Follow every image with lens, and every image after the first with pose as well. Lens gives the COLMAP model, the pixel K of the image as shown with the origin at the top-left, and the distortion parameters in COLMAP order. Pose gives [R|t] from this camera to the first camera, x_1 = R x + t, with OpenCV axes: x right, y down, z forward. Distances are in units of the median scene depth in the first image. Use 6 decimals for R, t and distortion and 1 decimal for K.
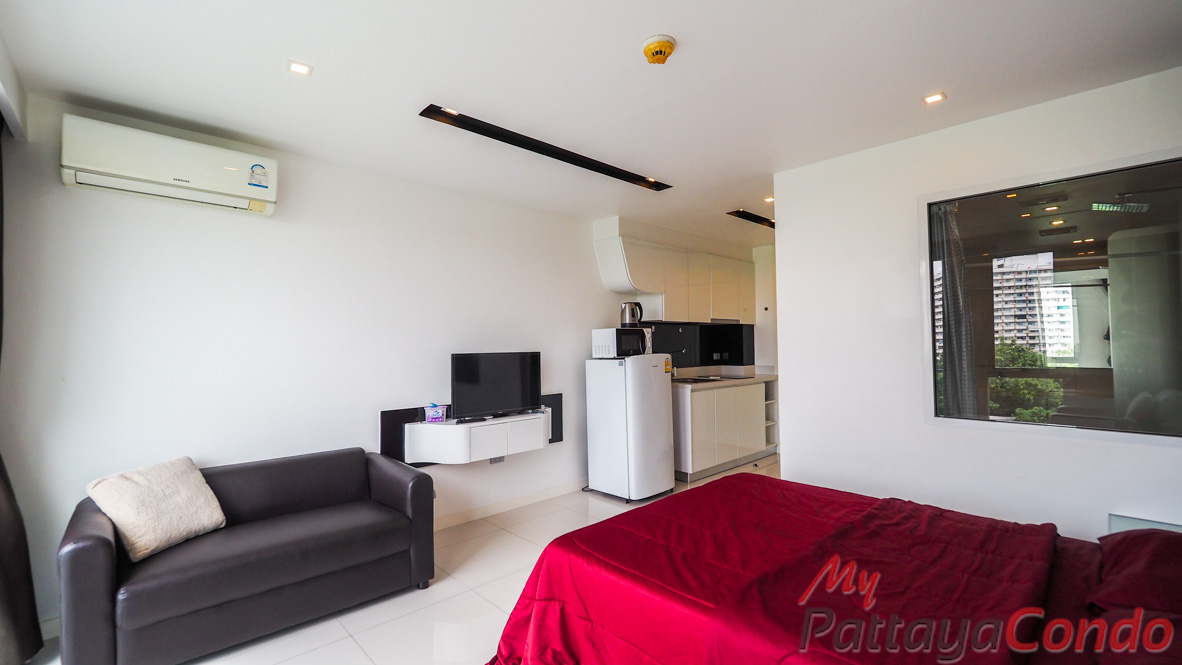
lens RADIAL K [[498.6, 0, 579.6], [0, 498.6, 330.3], [0, 0, 1]] dist [-0.009681, -0.000024]
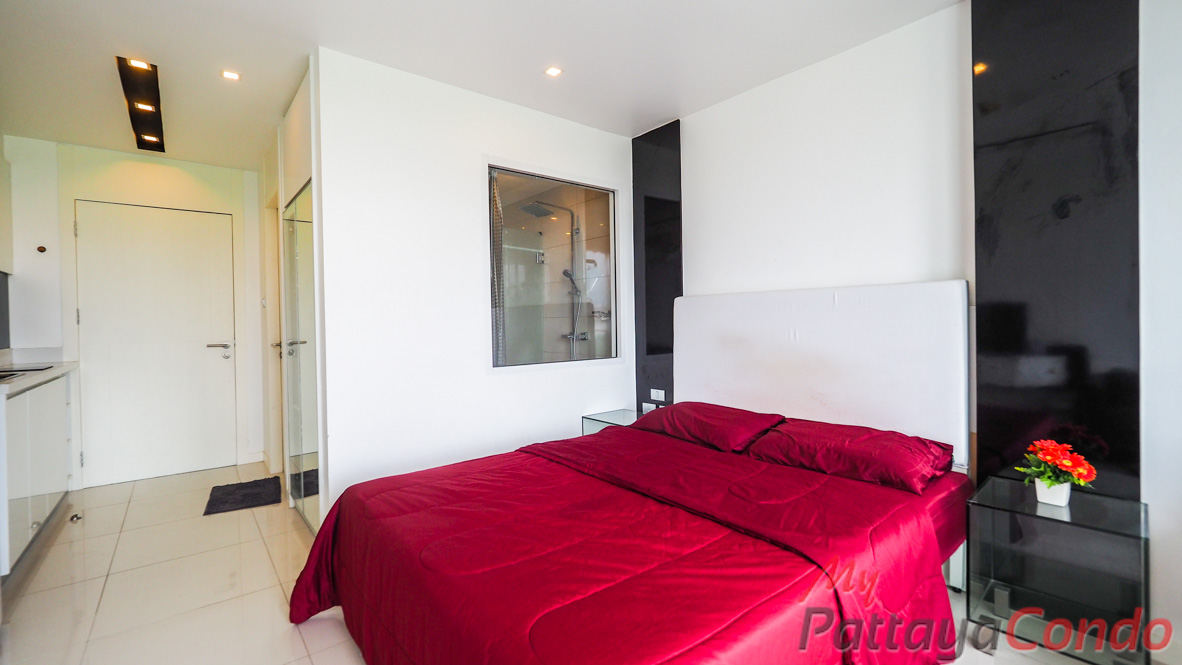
lens RADIAL K [[498.6, 0, 581.1], [0, 498.6, 326.7], [0, 0, 1]] dist [-0.009681, -0.000024]
pose [[0.084295, -0.003578, 0.996434, -0.360157], [-0.014618, 0.999881, 0.004827, 0.086487], [-0.996334, -0.014973, 0.084233, 0.793091]]
